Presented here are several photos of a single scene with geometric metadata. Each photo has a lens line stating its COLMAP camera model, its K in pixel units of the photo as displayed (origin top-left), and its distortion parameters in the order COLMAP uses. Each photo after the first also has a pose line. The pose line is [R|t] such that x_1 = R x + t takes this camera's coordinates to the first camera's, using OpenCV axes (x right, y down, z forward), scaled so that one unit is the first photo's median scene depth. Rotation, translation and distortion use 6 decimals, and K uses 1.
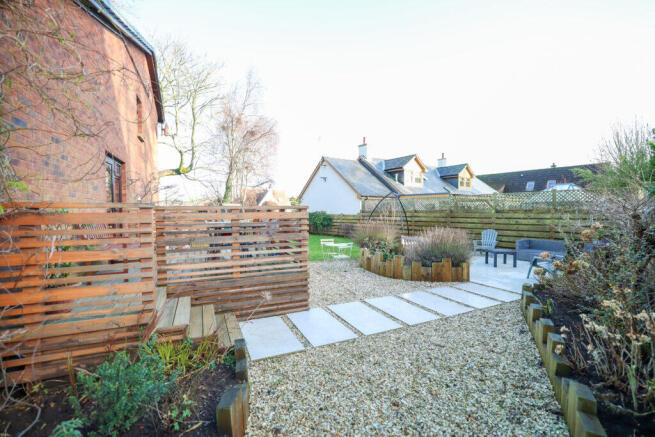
lens RADIAL K [[276.4, 0, 327.5], [0, 276.4, 218.5], [0, 0, 1]] dist [-0.036328, 0.010566]
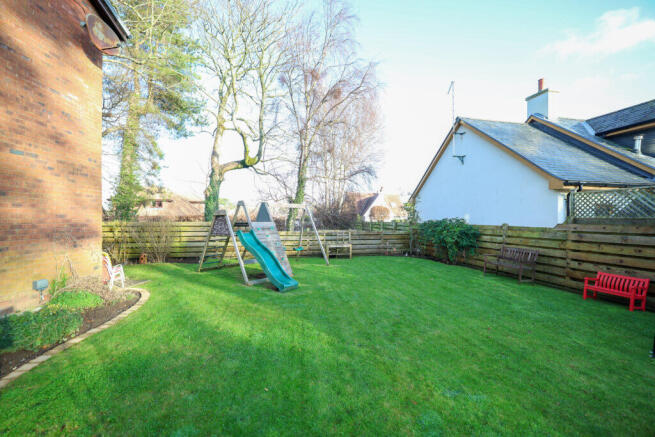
lens RADIAL K [[276.4, 0, 327.5], [0, 276.4, 218.5], [0, 0, 1]] dist [-0.036328, 0.010566]
pose [[0.915115, 0.010096, -0.403068, -0.033306], [-0.019737, 0.999610, -0.019773, -0.011019], [0.402711, 0.026050, 0.914957, 0.411313]]
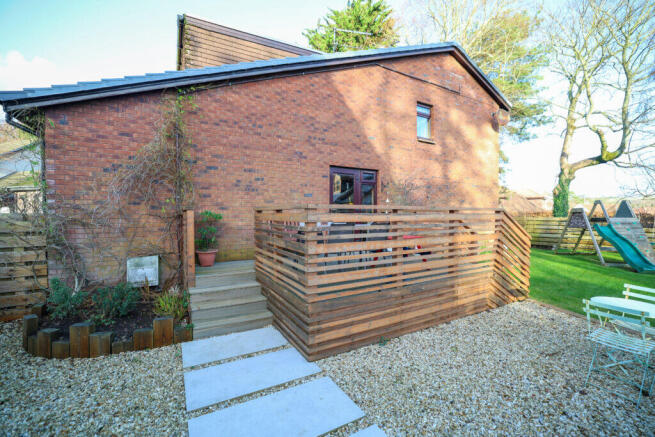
lens RADIAL K [[276.4, 0, 327.5], [0, 276.4, 218.5], [0, 0, 1]] dist [-0.036328, 0.010566]
pose [[0.076114, 0.025074, -0.996784, 0.127657], [-0.030226, 0.999282, 0.022829, -0.006188], [0.996641, 0.028391, 0.076817, 0.215158]]
